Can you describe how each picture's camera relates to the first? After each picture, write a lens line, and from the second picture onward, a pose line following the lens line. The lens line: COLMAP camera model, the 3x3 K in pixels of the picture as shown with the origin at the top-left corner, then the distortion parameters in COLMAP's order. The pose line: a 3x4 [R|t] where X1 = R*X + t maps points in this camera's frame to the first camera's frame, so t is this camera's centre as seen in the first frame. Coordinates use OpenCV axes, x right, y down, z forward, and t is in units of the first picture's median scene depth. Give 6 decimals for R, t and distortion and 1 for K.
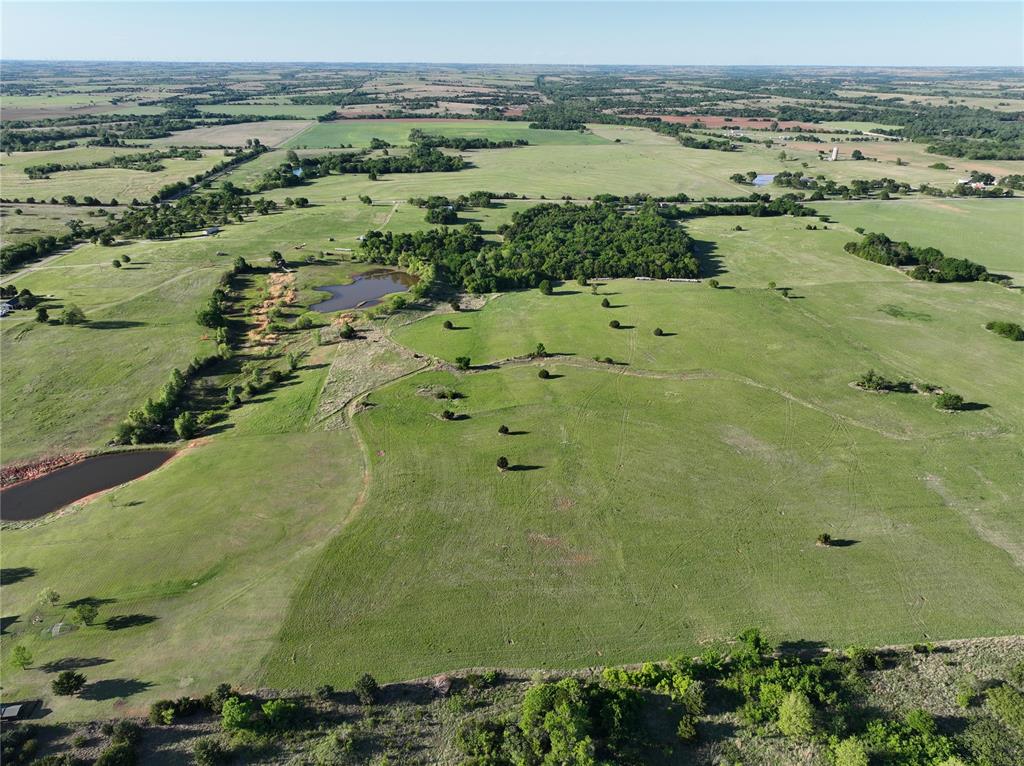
lens RADIAL K [[719.6, 0, 512.9], [0, 719.6, 382.4], [0, 0, 1]] dist [-0.004082, 0.021300]
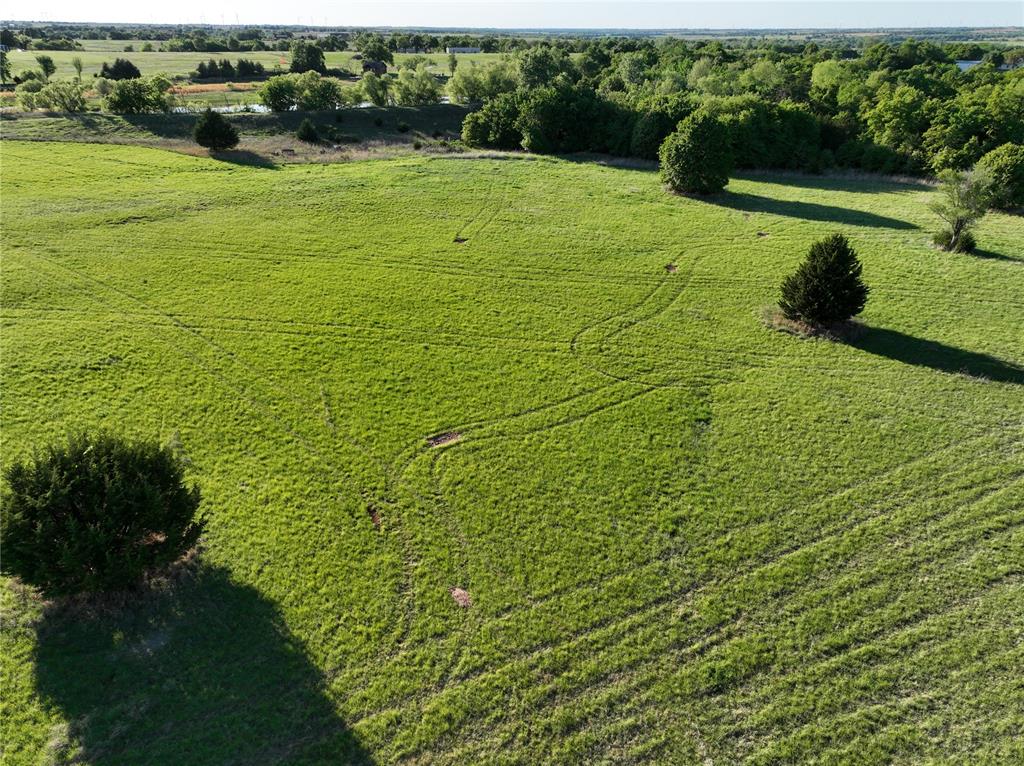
lens RADIAL K [[719.6, 0, 512.9], [0, 719.6, 382.4], [0, 0, 1]] dist [-0.004082, 0.021300]
pose [[0.605000, 0.350247, -0.715054, 0.158703], [-0.327747, 0.927991, 0.177244, -0.088508], [0.725642, 0.127124, 0.676227, 0.787840]]
